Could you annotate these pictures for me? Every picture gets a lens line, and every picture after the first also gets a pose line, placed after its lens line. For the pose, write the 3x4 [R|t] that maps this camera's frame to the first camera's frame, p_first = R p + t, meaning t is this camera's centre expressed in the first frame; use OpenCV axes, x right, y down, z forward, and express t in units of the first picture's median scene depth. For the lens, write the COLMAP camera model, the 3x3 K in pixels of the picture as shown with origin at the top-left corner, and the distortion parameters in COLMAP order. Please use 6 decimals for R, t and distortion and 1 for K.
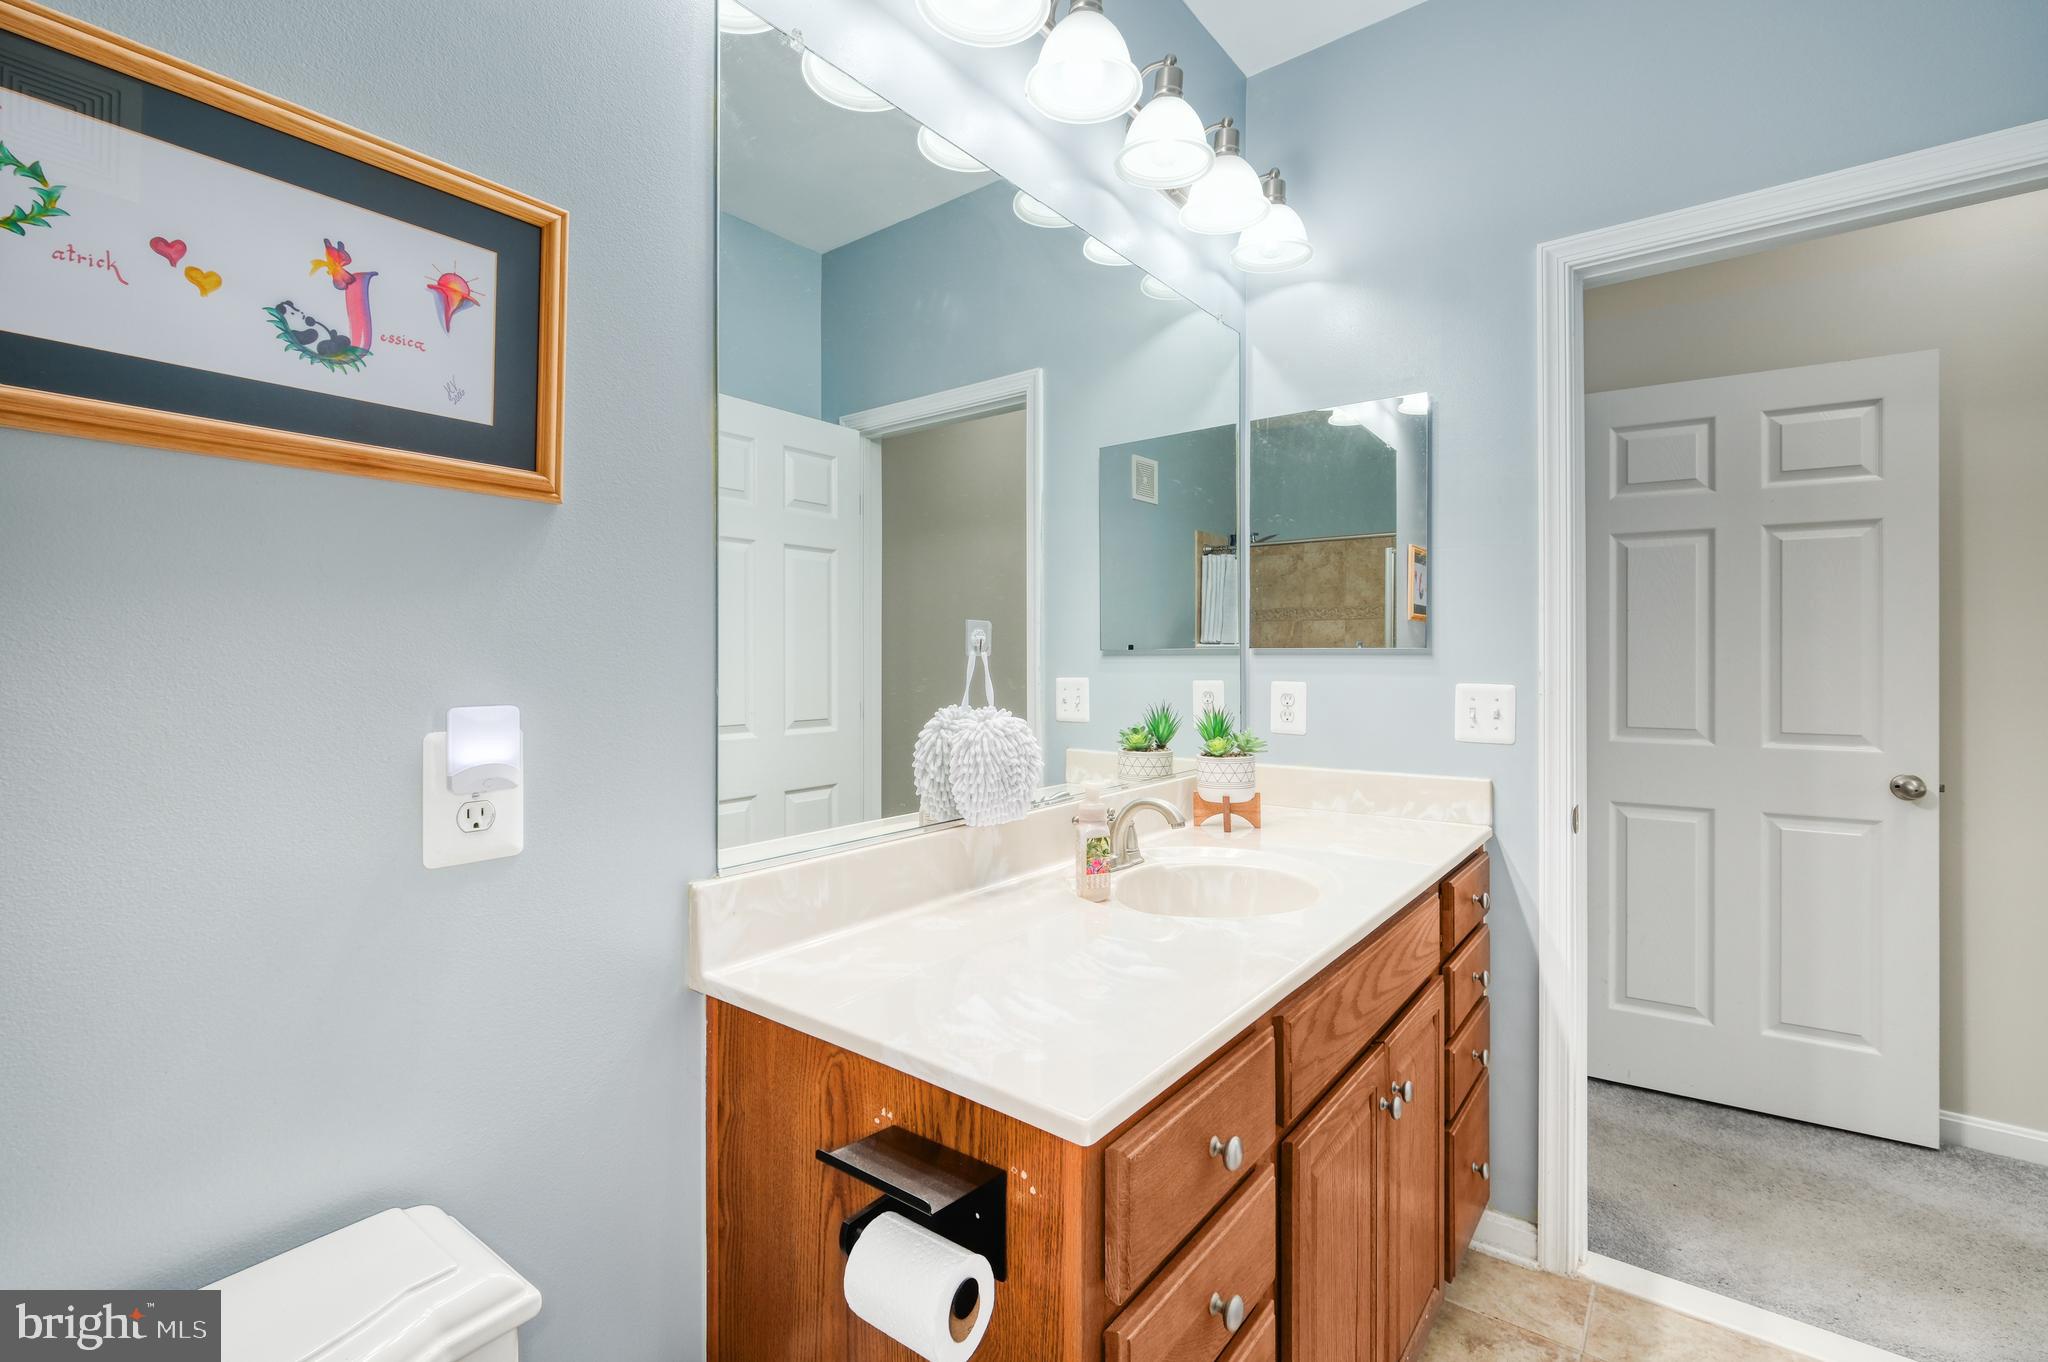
lens RADIAL K [[907.3, 0, 1024.0], [0, 907.3, 681.0], [0, 0, 1]] dist [-0.000399, 0.000091]
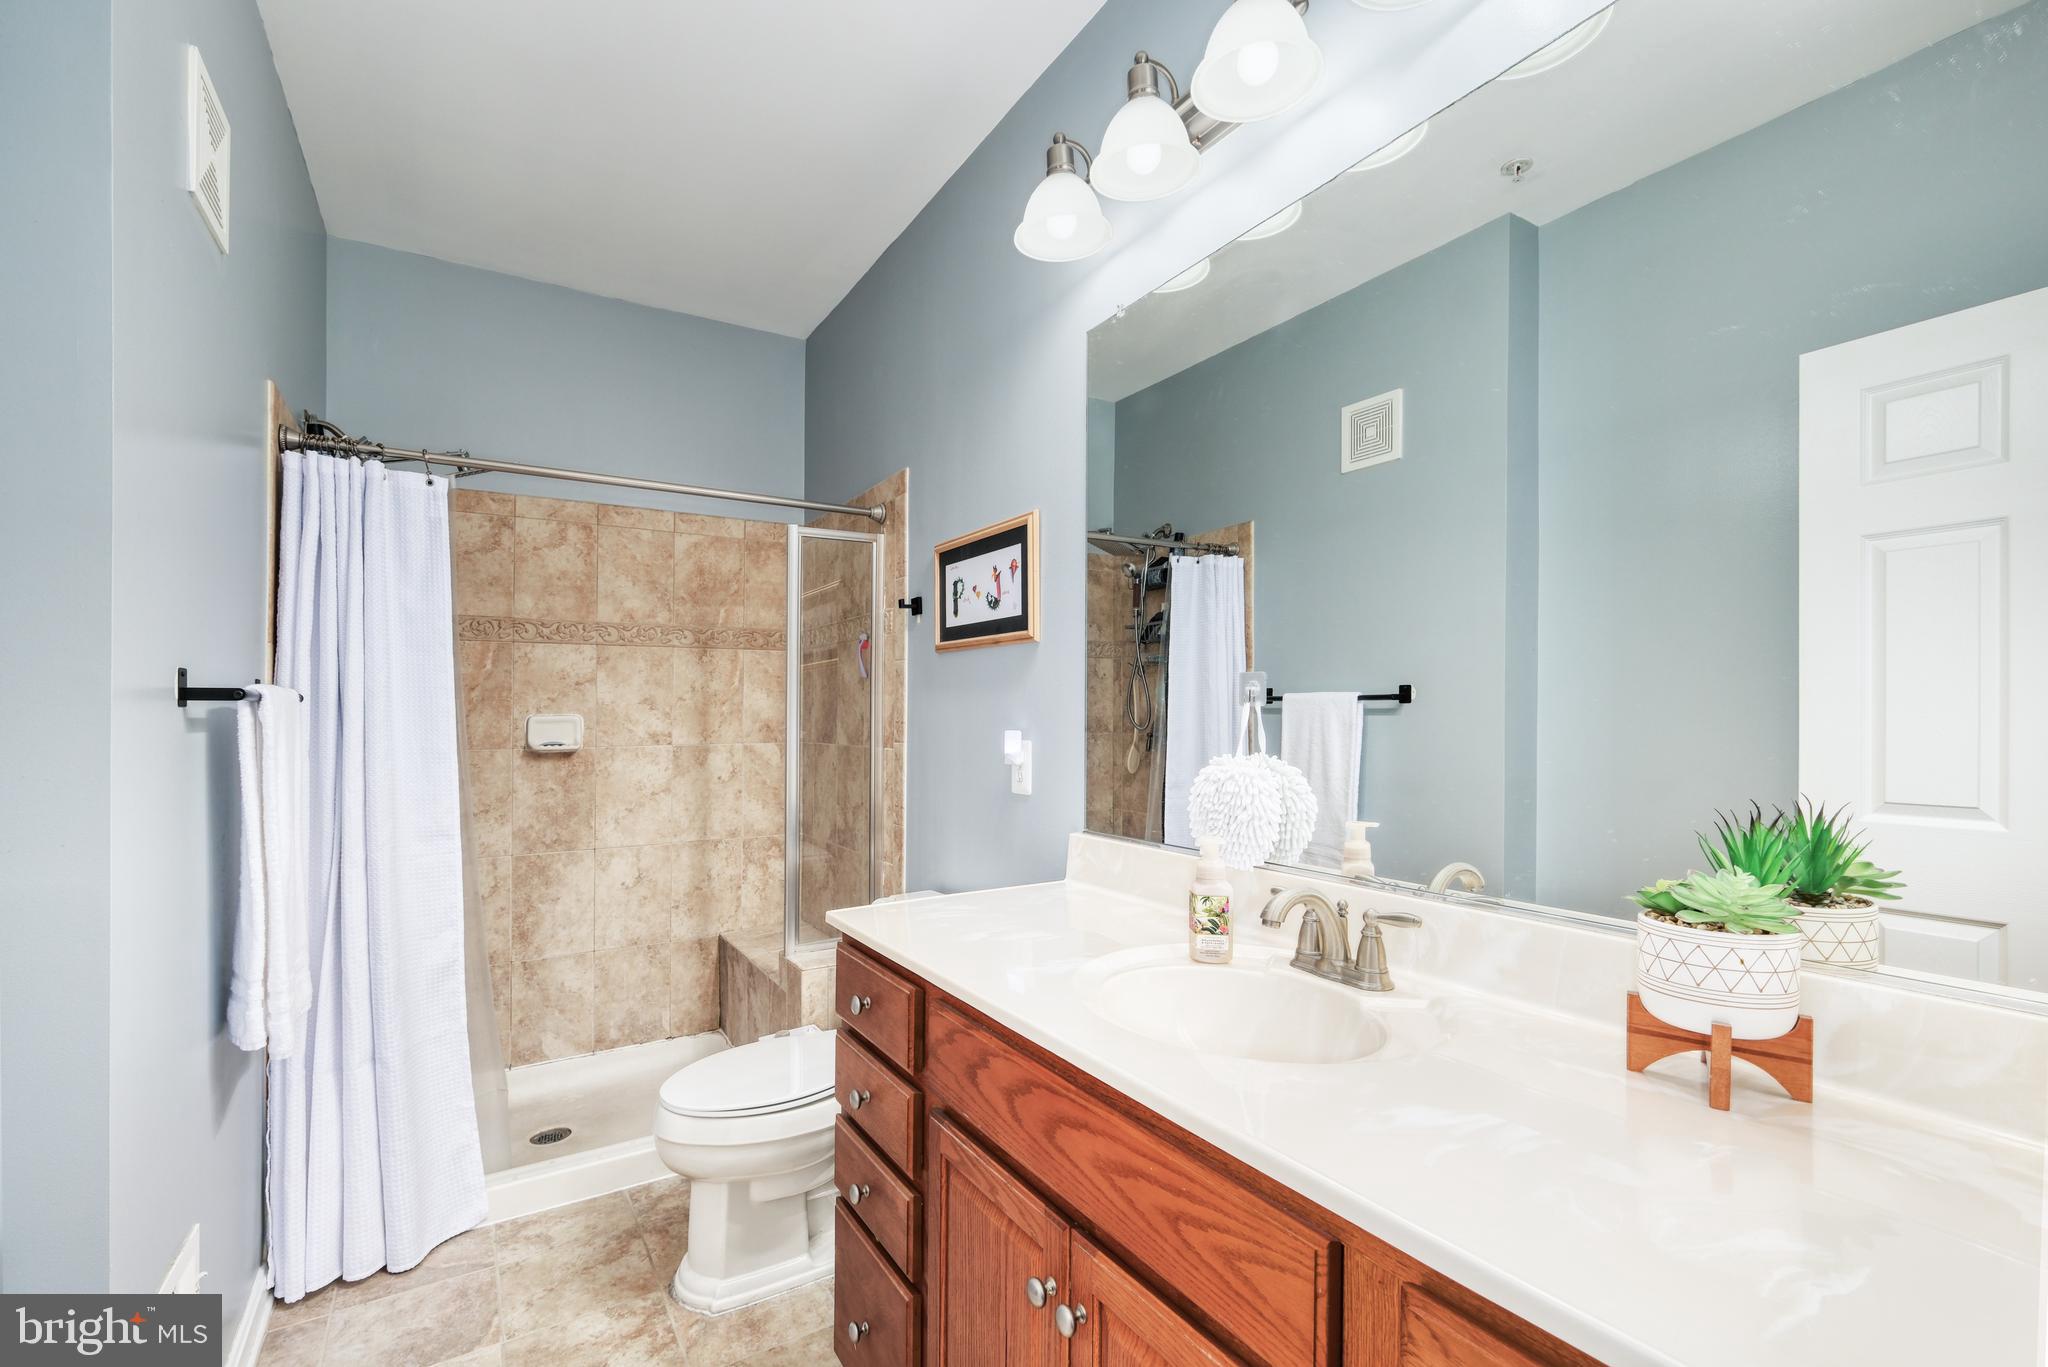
lens RADIAL K [[907.4, 0, 1025.2], [0, 907.4, 703.3], [0, 0, 1]] dist [0.001907, 0.000376]
pose [[-0.339268, -0.001928, -0.940688, 1.722374], [-0.005230, 0.999986, -0.000164, -0.046275], [0.940675, 0.004865, -0.339273, 1.871980]]
